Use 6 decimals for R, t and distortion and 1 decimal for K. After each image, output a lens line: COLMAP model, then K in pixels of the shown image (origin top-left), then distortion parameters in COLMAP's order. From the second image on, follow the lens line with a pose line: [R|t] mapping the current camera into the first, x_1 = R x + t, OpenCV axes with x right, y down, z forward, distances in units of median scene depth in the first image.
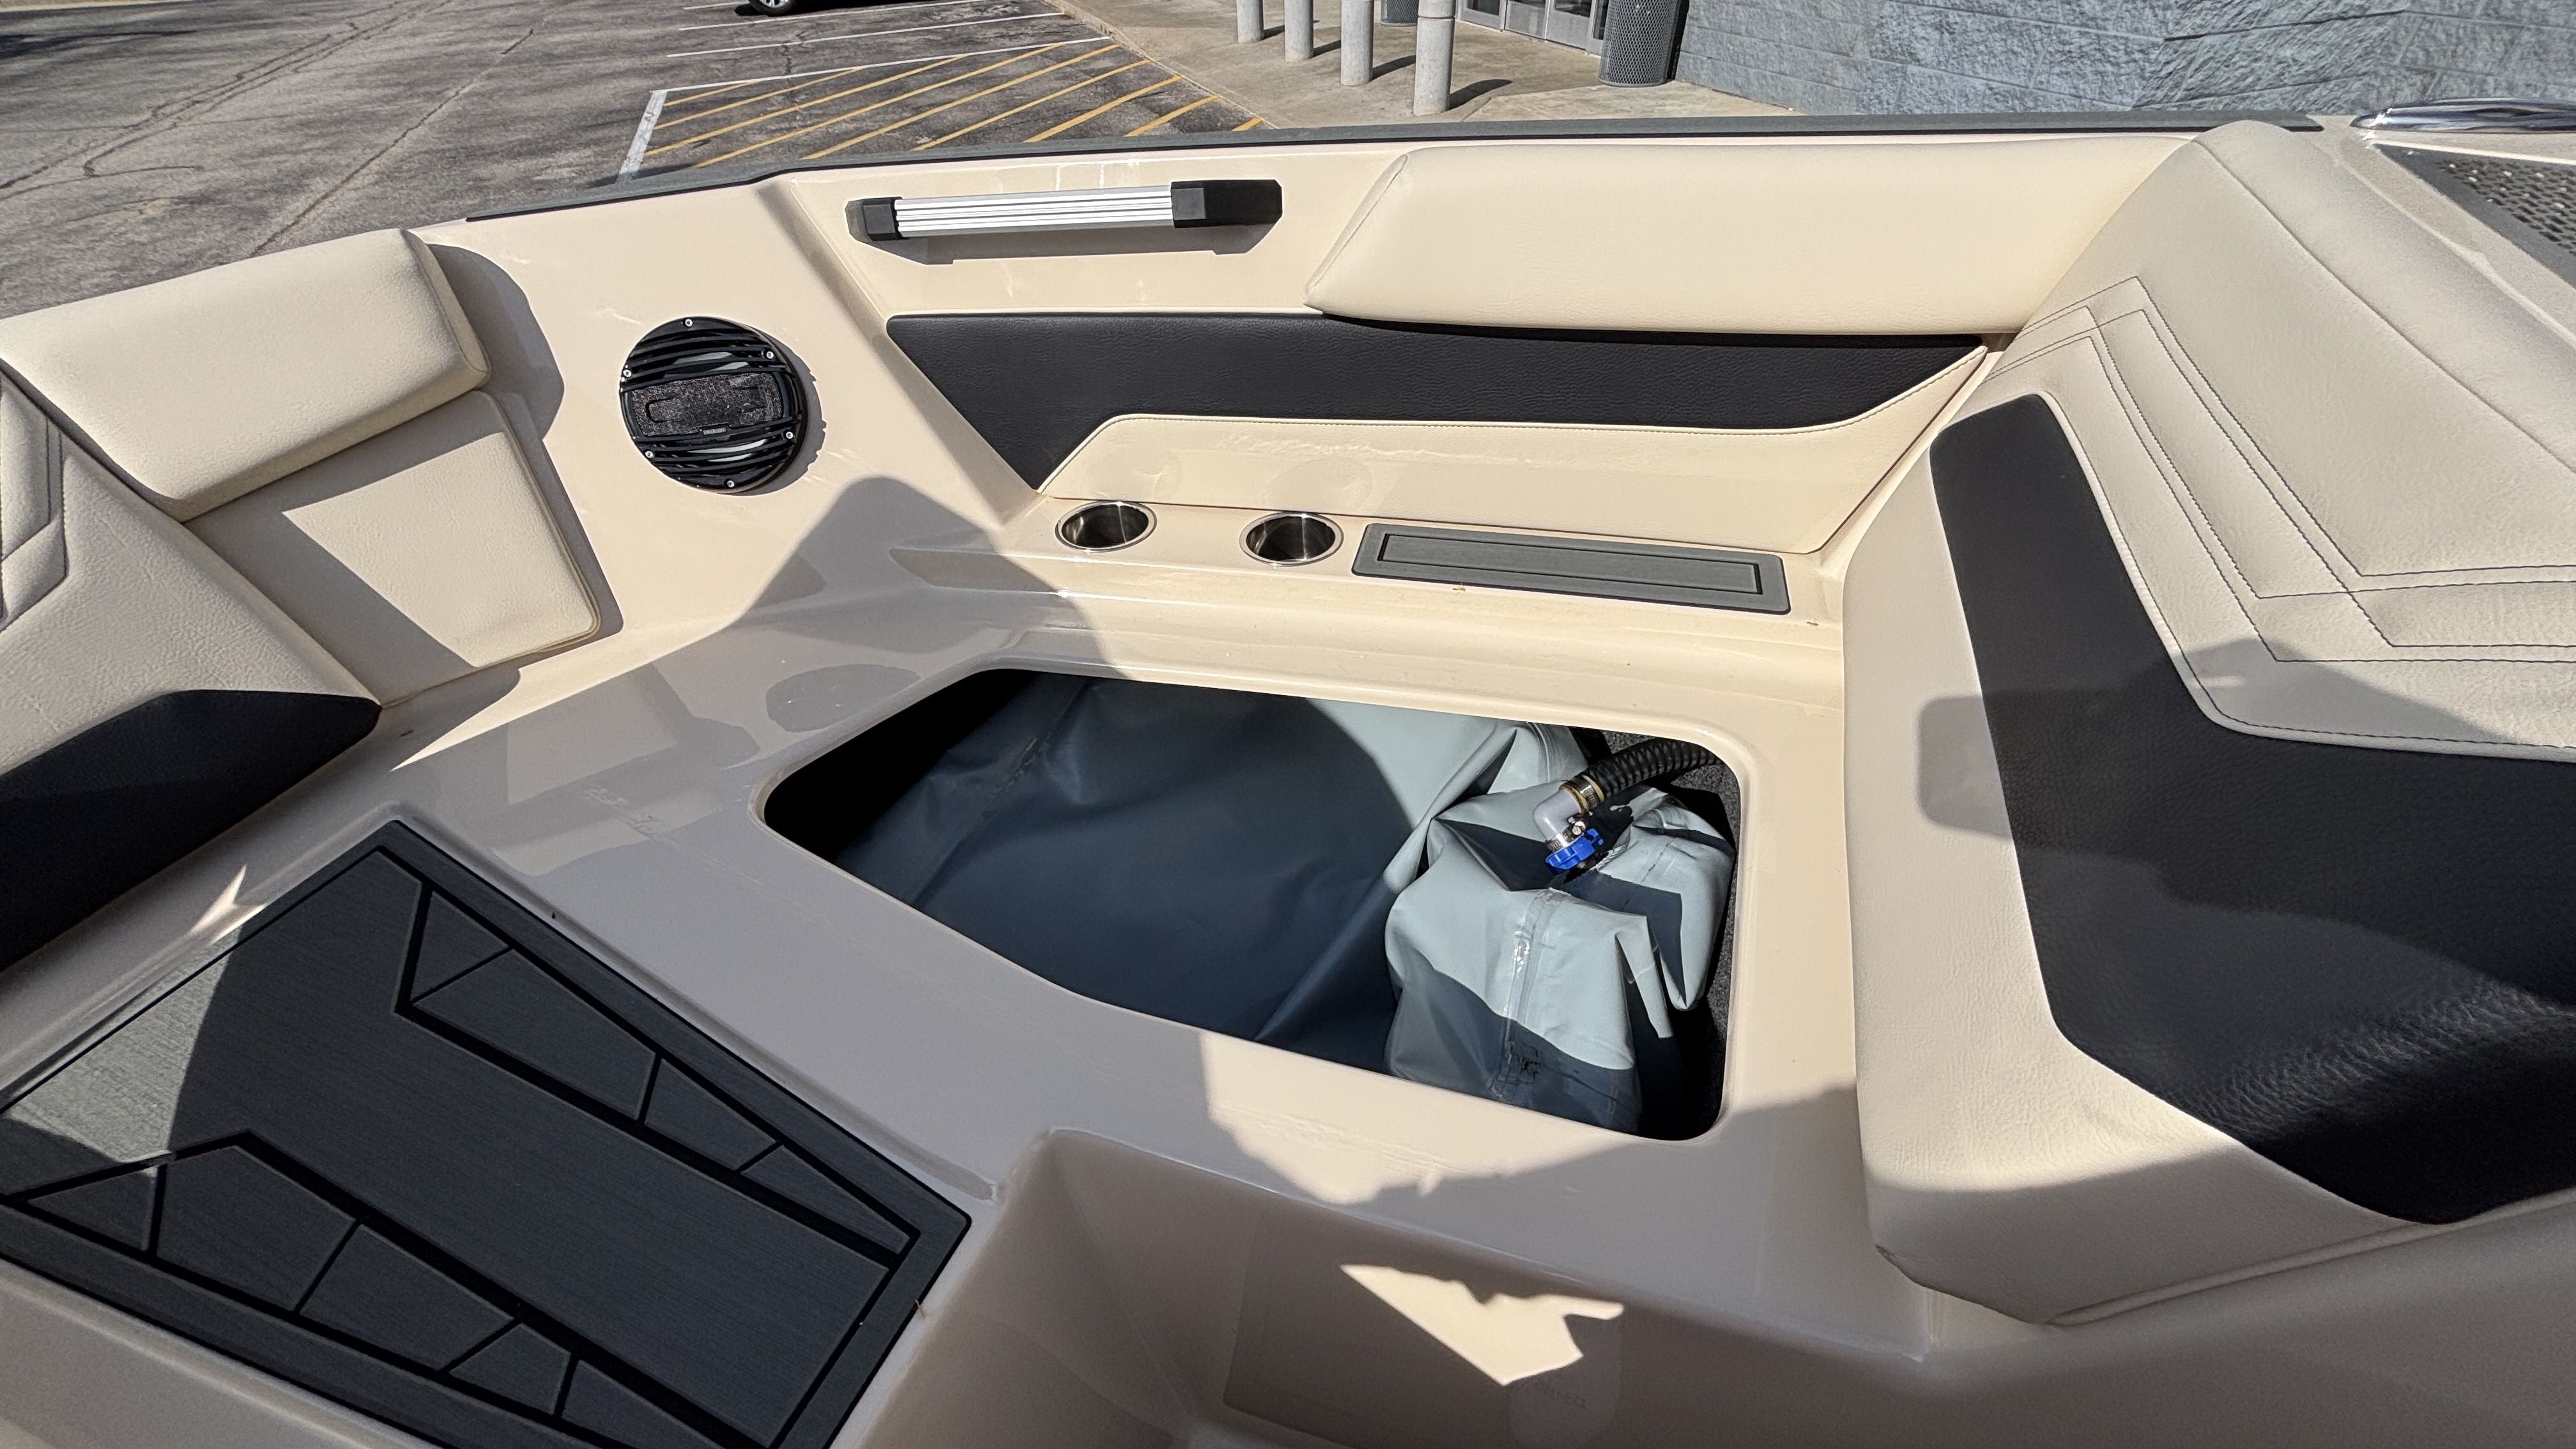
lens RADIAL K [[1023.9, 0, 1284.9], [0, 1023.9, 733.9], [0, 0, 1]] dist [-0.008703, 0.007167]
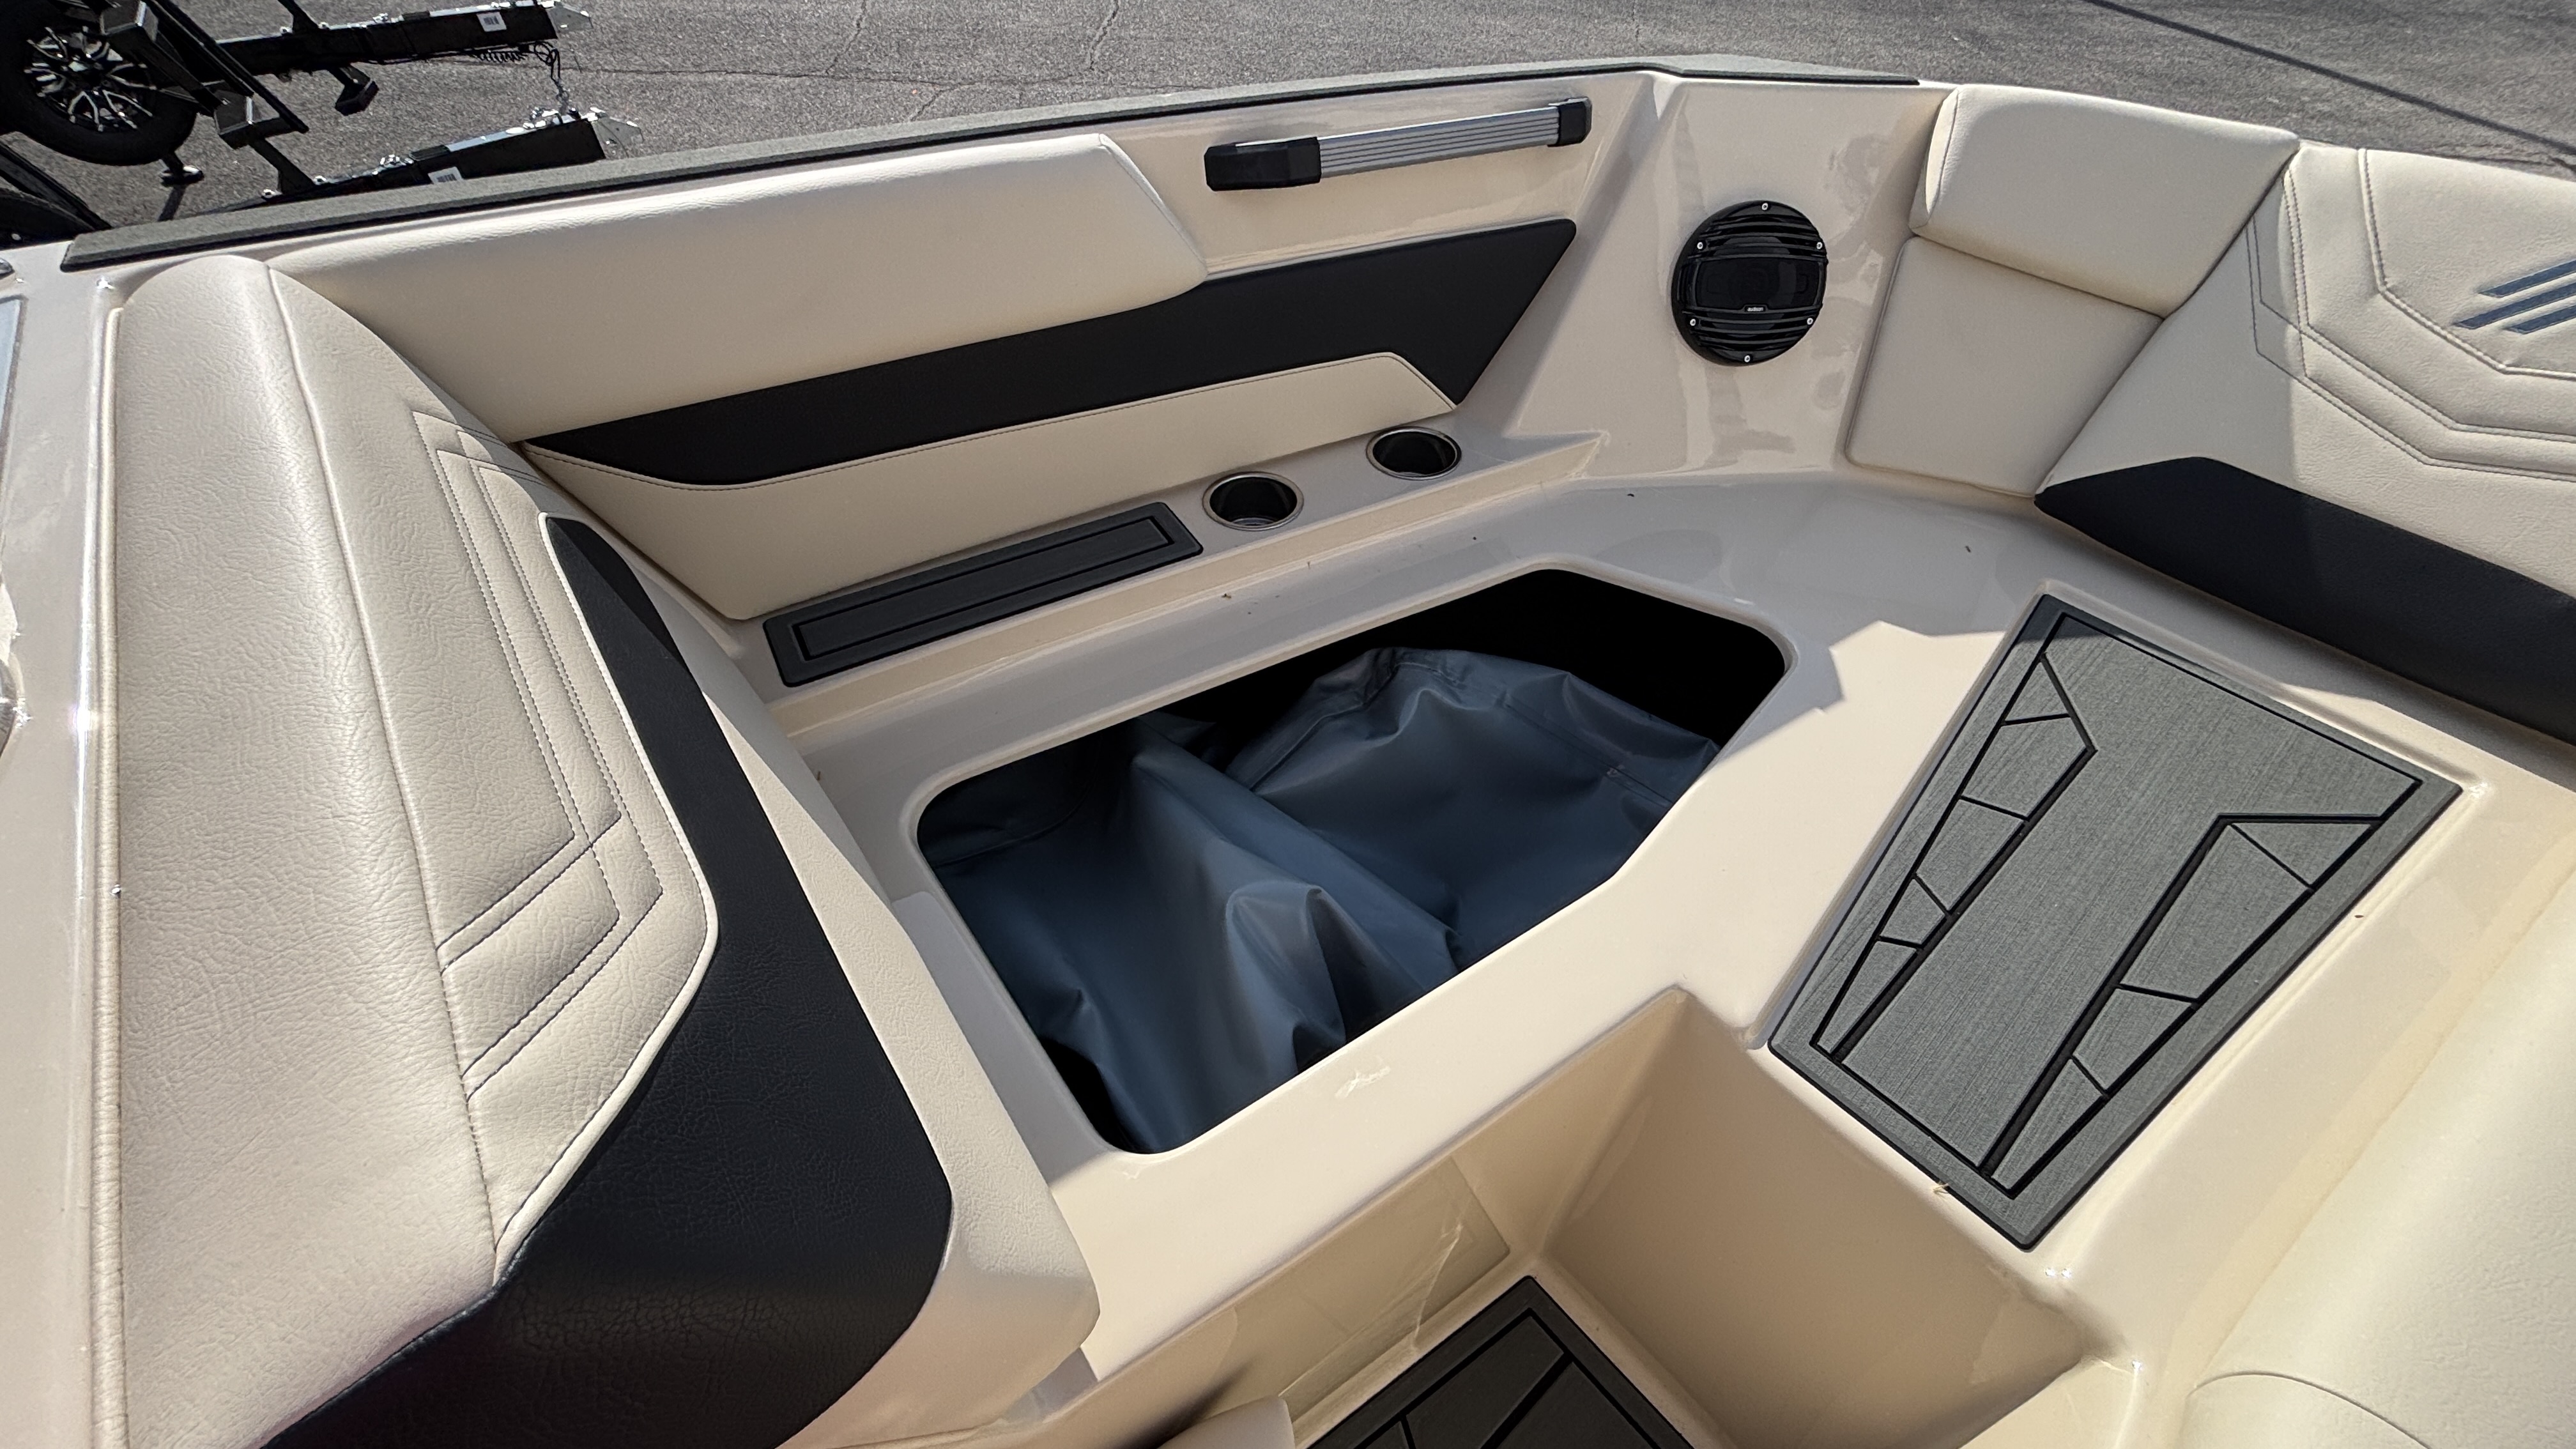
lens RADIAL K [[1038.4, 0, 1290.4], [0, 1038.4, 722.2], [0, 0, 1]] dist [0.005519, -0.000929]
pose [[-0.430486, 0.675240, -0.598943, 0.019499], [-0.601439, 0.280198, 0.748171, -0.000906], [0.673018, 0.682305, 0.285495, -0.010984]]
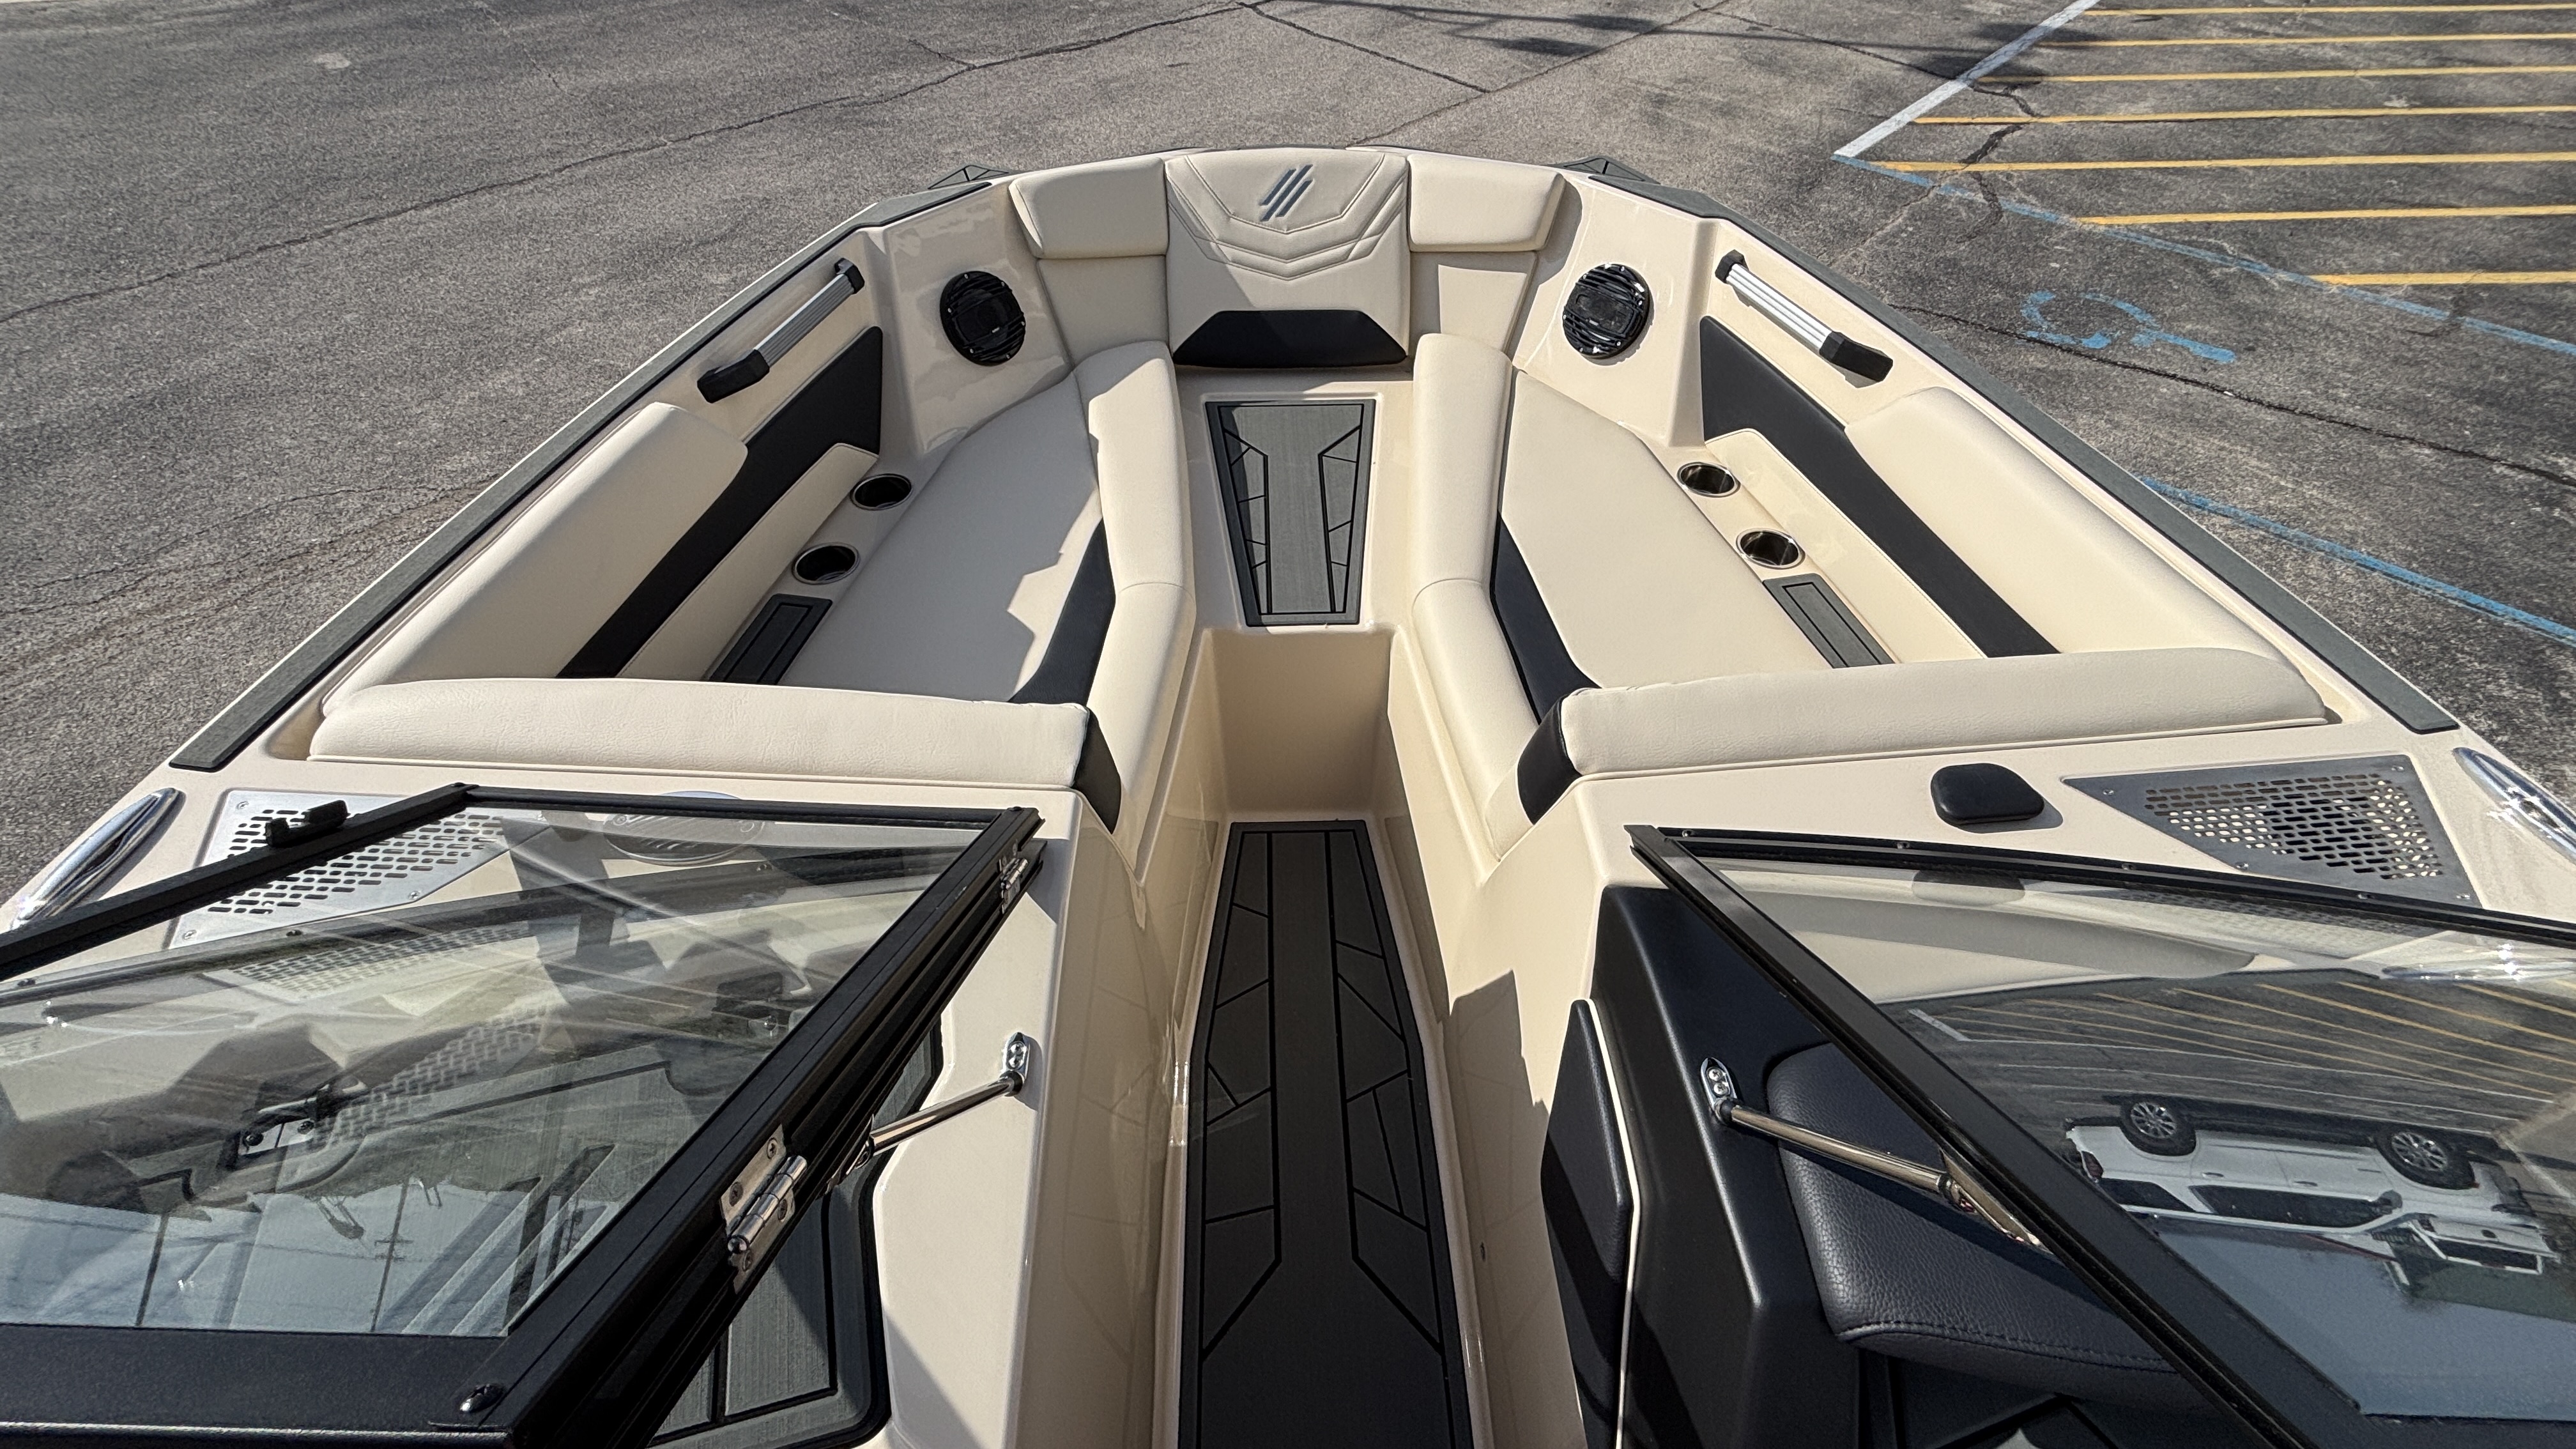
lens RADIAL K [[1012.6, 0, 1280.6], [0, 1012.6, 740.8], [0, 0, 1]] dist [0.008796, -0.005200]
pose [[0.421316, 0.707469, -0.567433, 0.092610], [-0.617619, 0.681987, 0.391714, -0.015998], [0.664108, 0.185422, 0.724279, -0.069610]]
